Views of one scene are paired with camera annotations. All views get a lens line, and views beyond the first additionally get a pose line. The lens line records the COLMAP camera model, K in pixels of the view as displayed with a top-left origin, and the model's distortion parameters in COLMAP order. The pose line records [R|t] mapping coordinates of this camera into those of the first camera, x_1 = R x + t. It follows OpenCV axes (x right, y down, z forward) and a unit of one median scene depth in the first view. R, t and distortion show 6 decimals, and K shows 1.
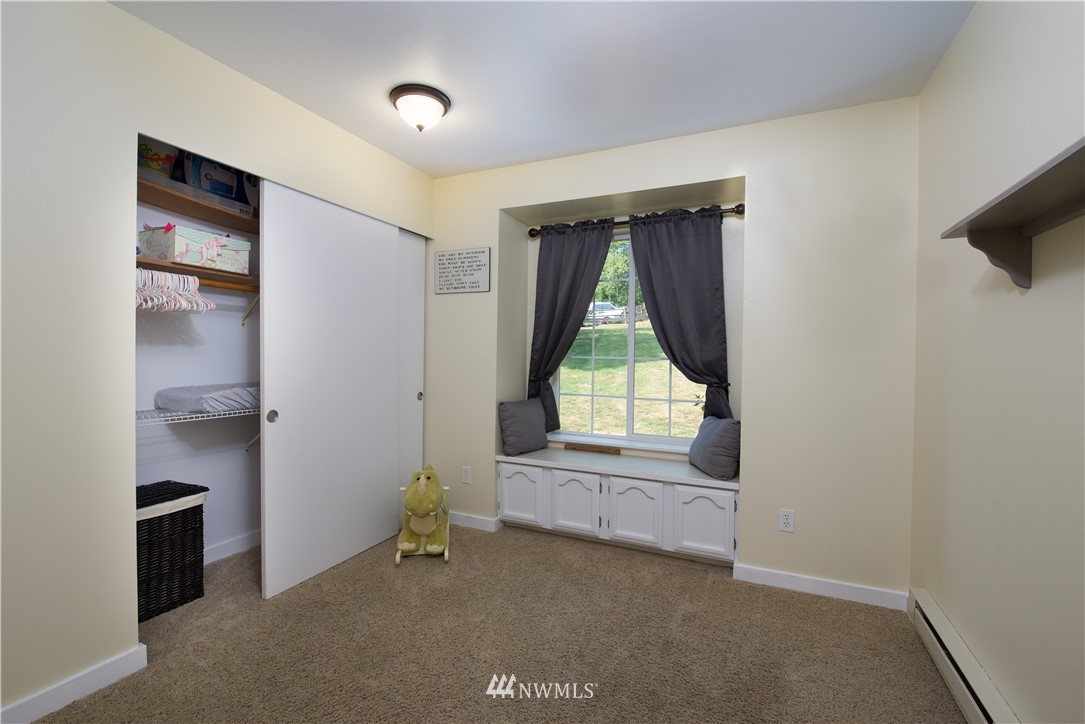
lens RADIAL K [[468.8, 0, 541.9], [0, 468.8, 351.8], [0, 0, 1]] dist [-0.031366, -0.000332]
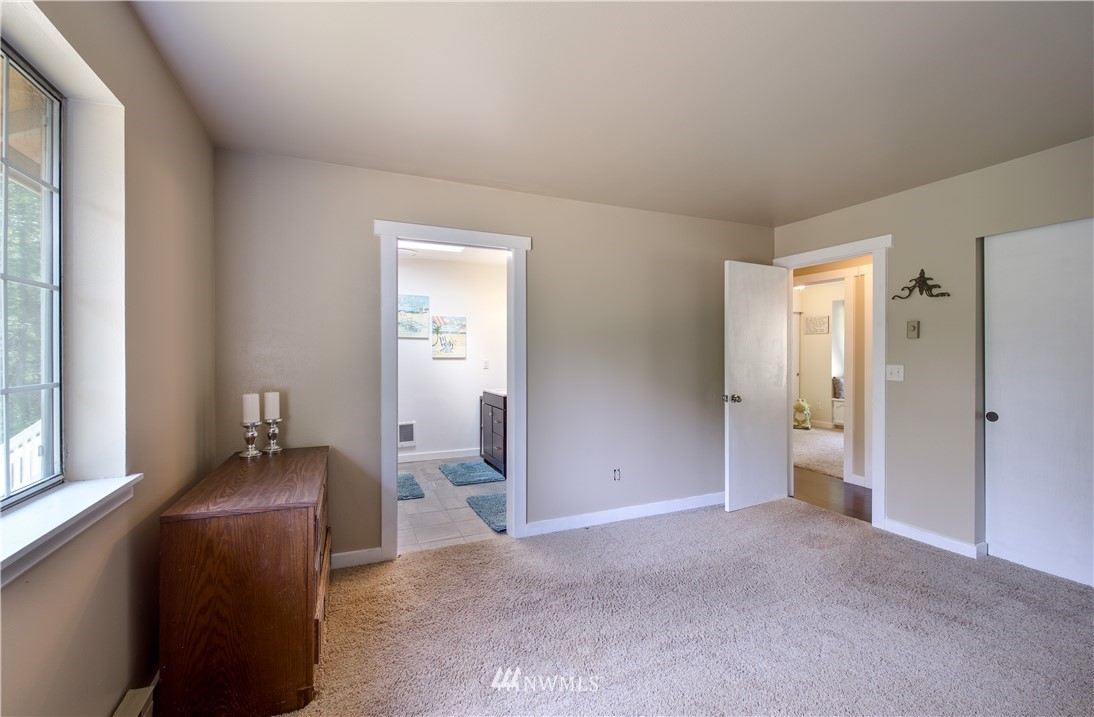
lens RADIAL K [[468.1, 0, 552.7], [0, 468.1, 354.0], [0, 0, 1]] dist [0.000937, 0.000022]
pose [[0.759594, -0.007575, -0.650354, 0.400055], [0.006111, 0.999971, -0.004510, -0.013237], [0.650369, -0.000549, 0.759618, -1.884793]]
